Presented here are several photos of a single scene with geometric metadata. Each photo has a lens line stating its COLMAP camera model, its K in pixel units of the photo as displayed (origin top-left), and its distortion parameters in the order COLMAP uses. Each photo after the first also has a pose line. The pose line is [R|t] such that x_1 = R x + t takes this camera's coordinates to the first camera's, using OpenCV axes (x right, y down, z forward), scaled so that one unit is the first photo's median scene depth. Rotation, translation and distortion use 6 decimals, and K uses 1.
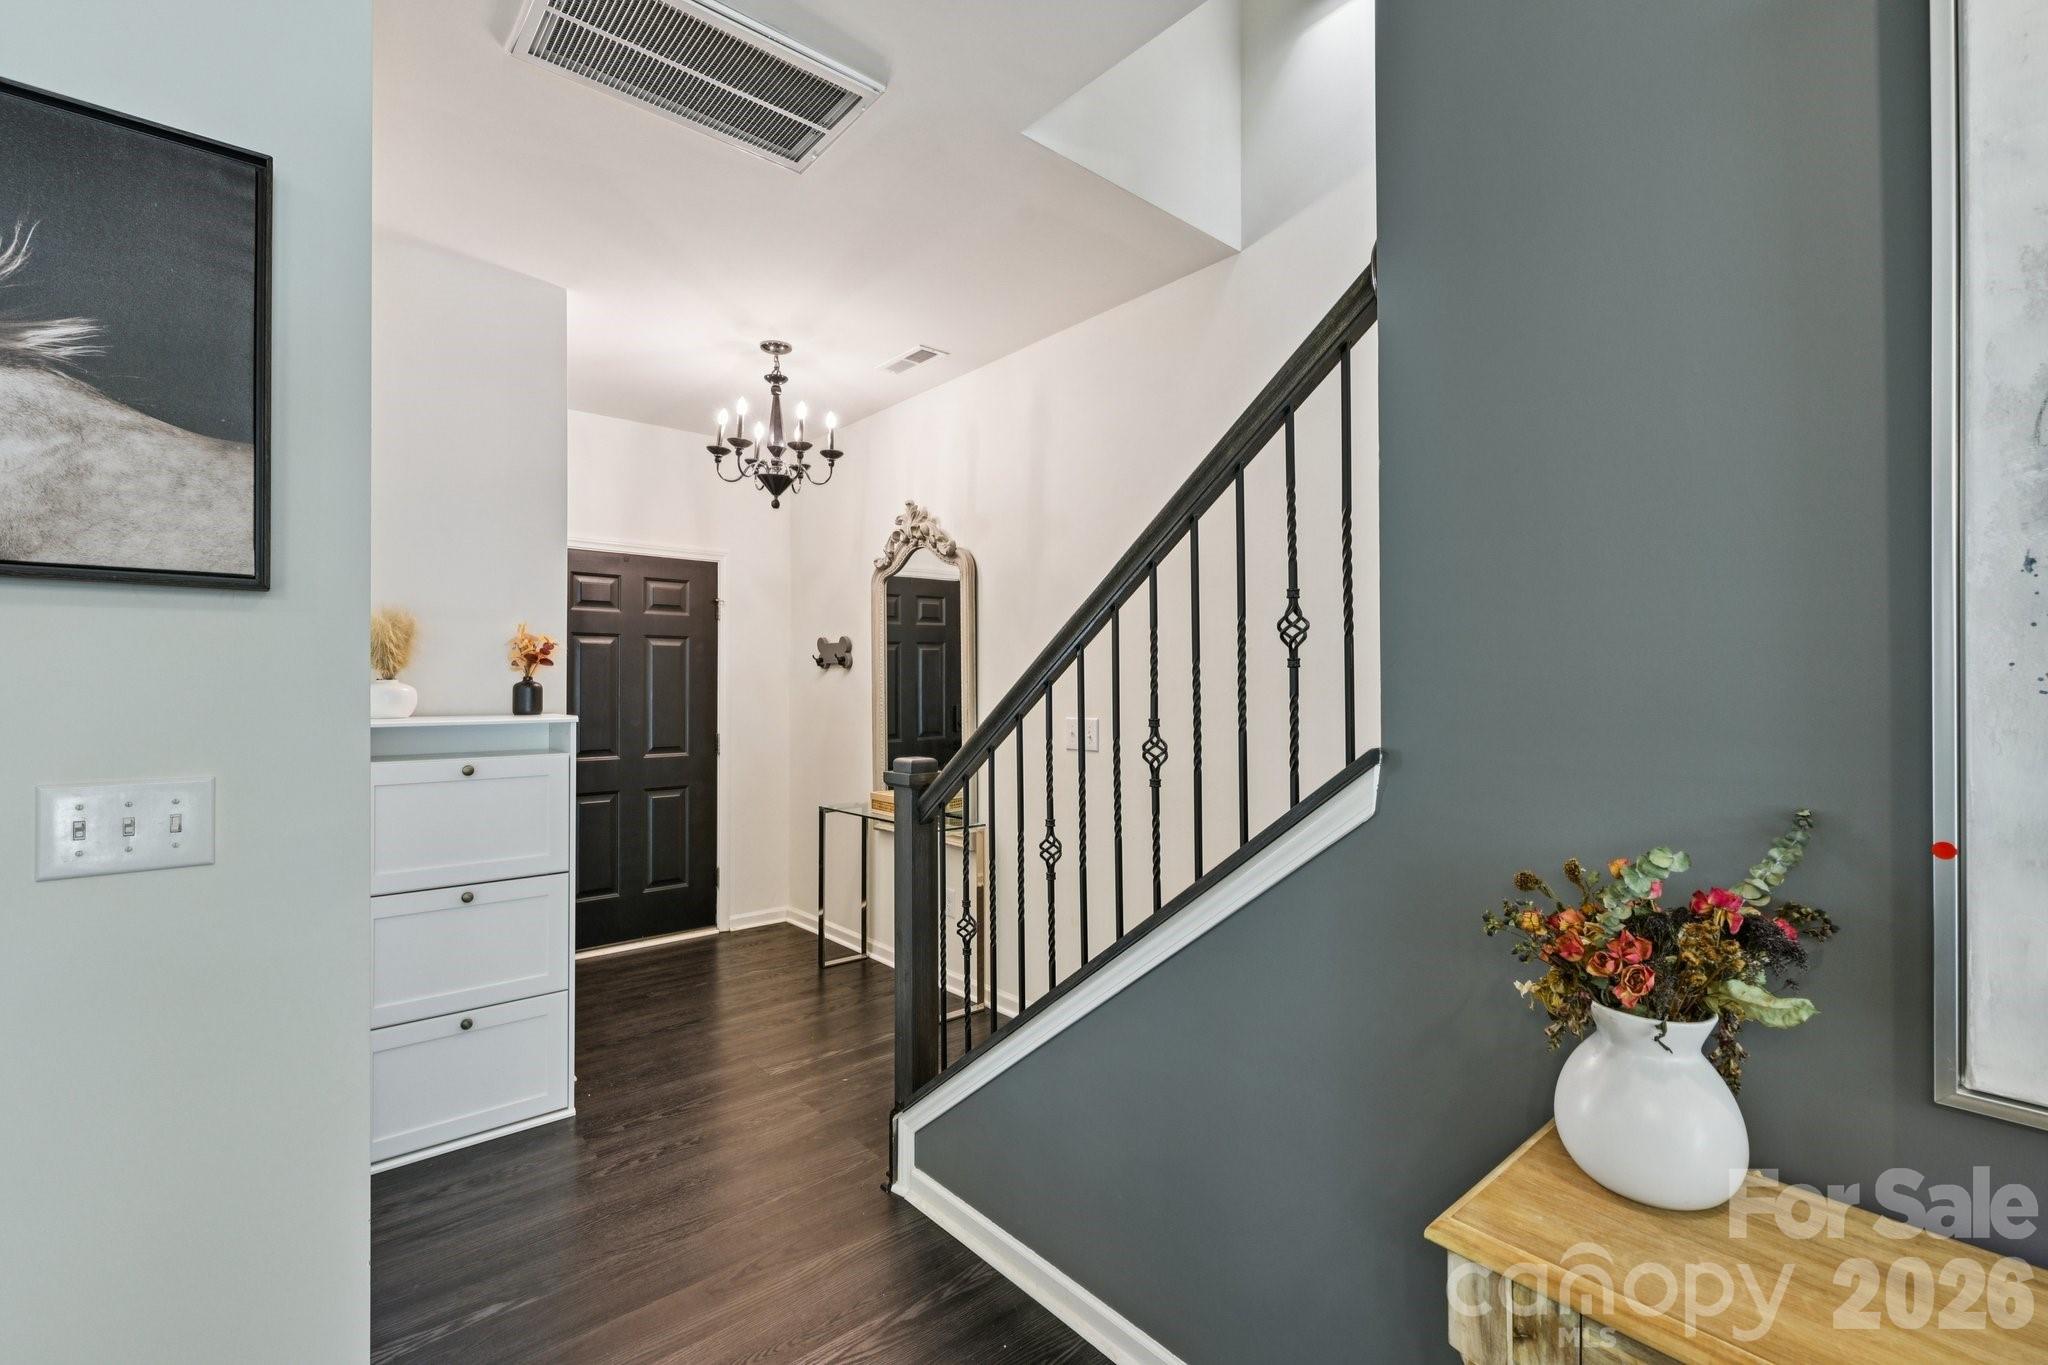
lens RADIAL K [[884.7, 0, 1016.4], [0, 884.7, 679.6], [0, 0, 1]] dist [0.001038, -0.000725]
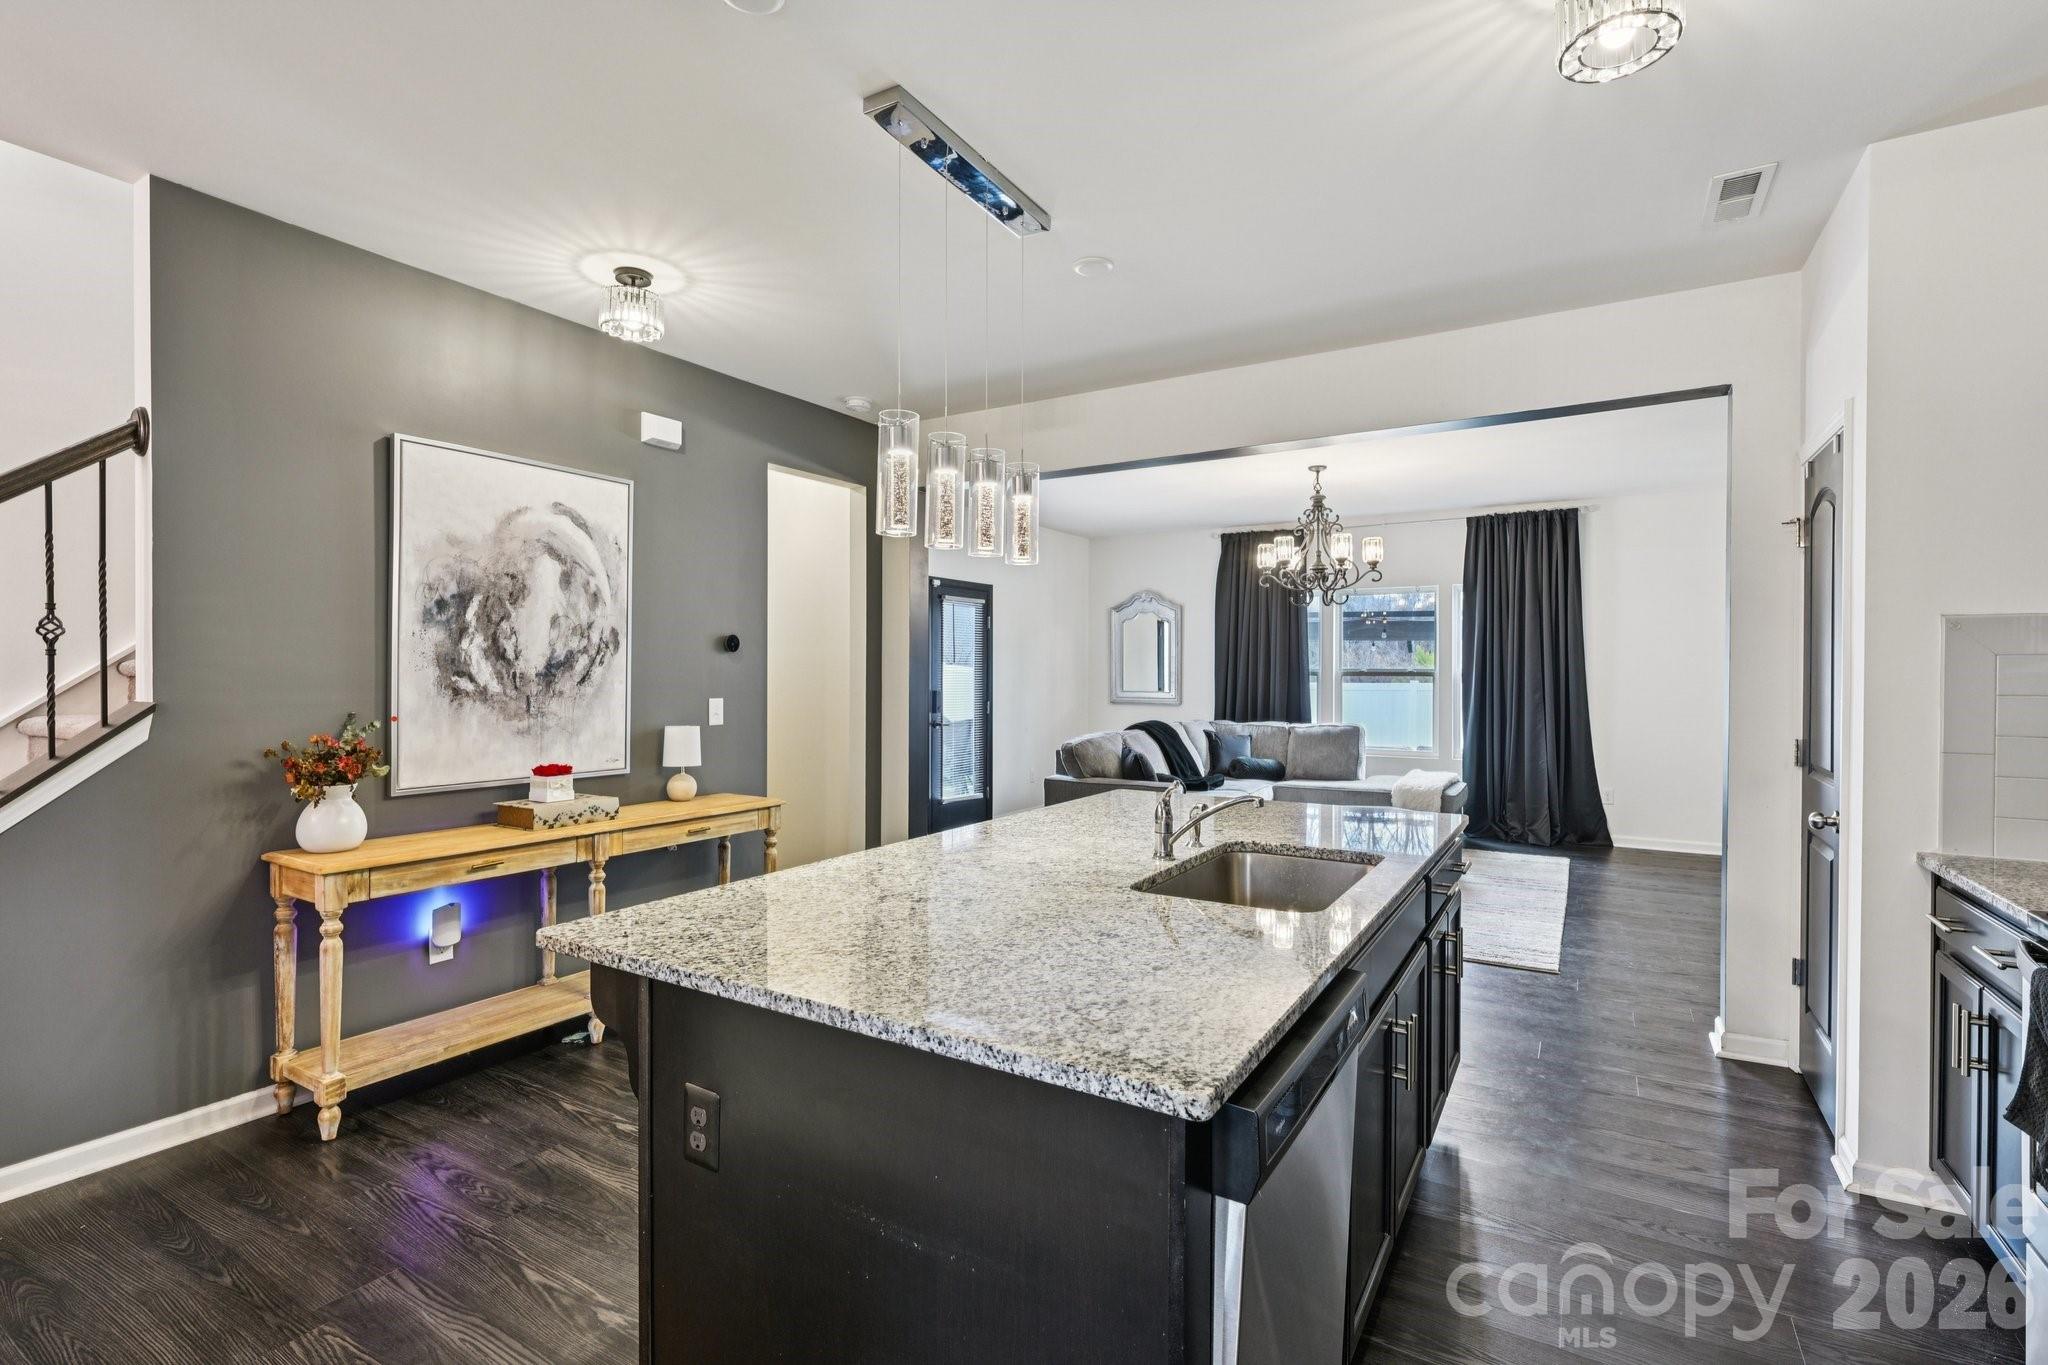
lens RADIAL K [[949.6, 0, 1016.0], [0, 949.6, 678.2], [0, 0, 1]] dist [0.000950, -0.000267]
pose [[-0.306096, -0.006851, 0.951976, -0.794023], [-0.010179, 0.999940, 0.003923, 0.001437], [-0.951946, -0.008490, -0.306147, -0.032088]]
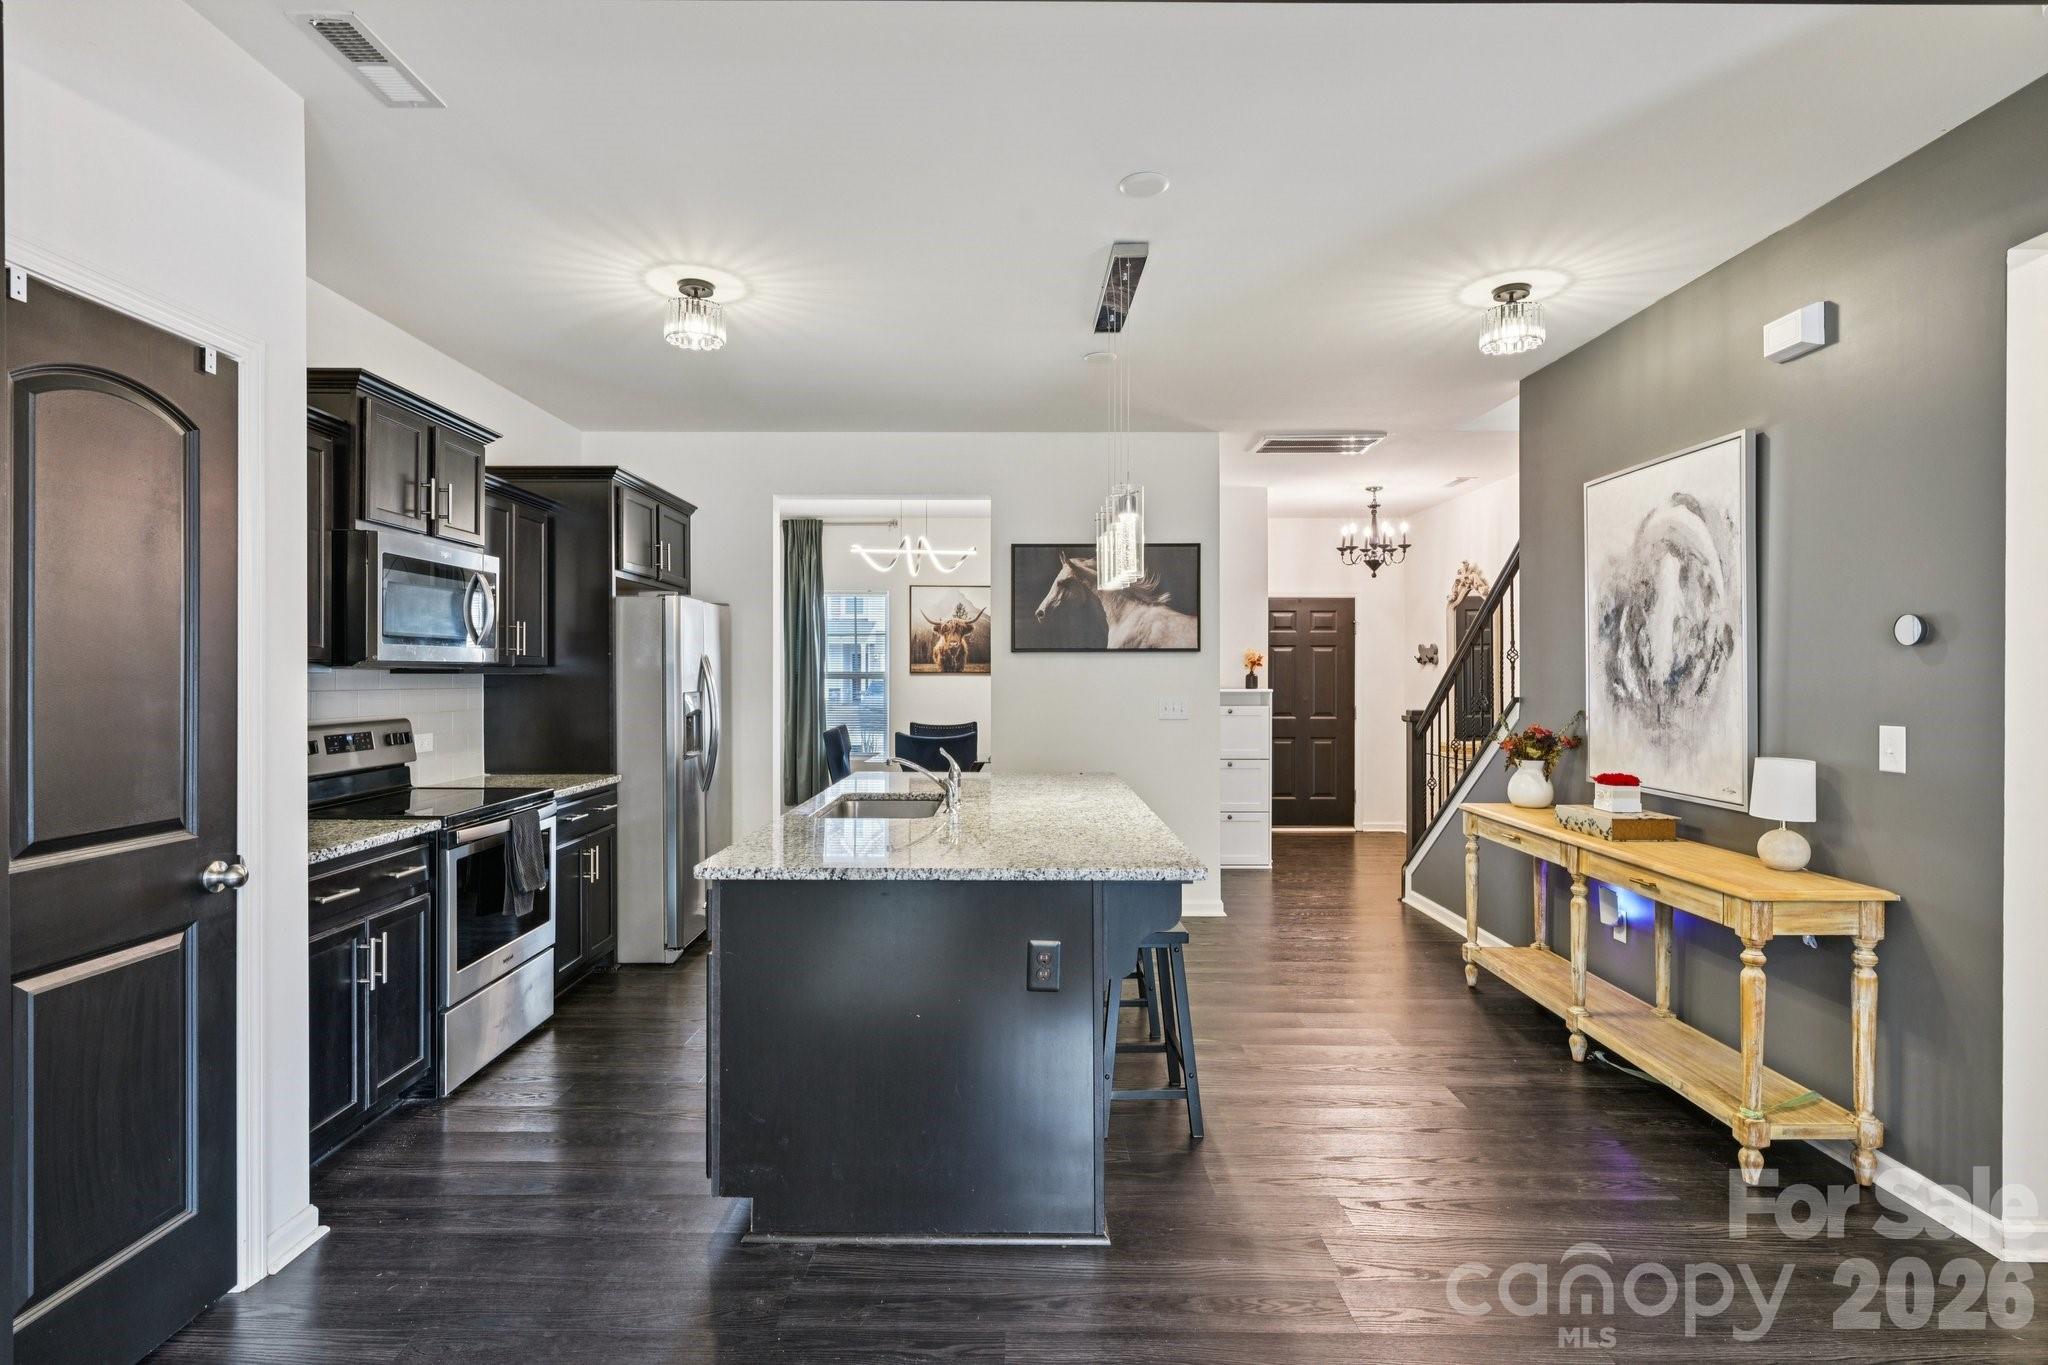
lens RADIAL K [[1002.3, 0, 1016.3], [0, 1002.3, 679.3], [0, 0, 1]] dist [-0.000470, -0.000258]
pose [[0.756083, 0.004032, -0.654463, 0.544524], [0.003179, 0.999947, 0.009834, -0.008683], [0.654468, -0.009516, 0.756030, -1.084300]]
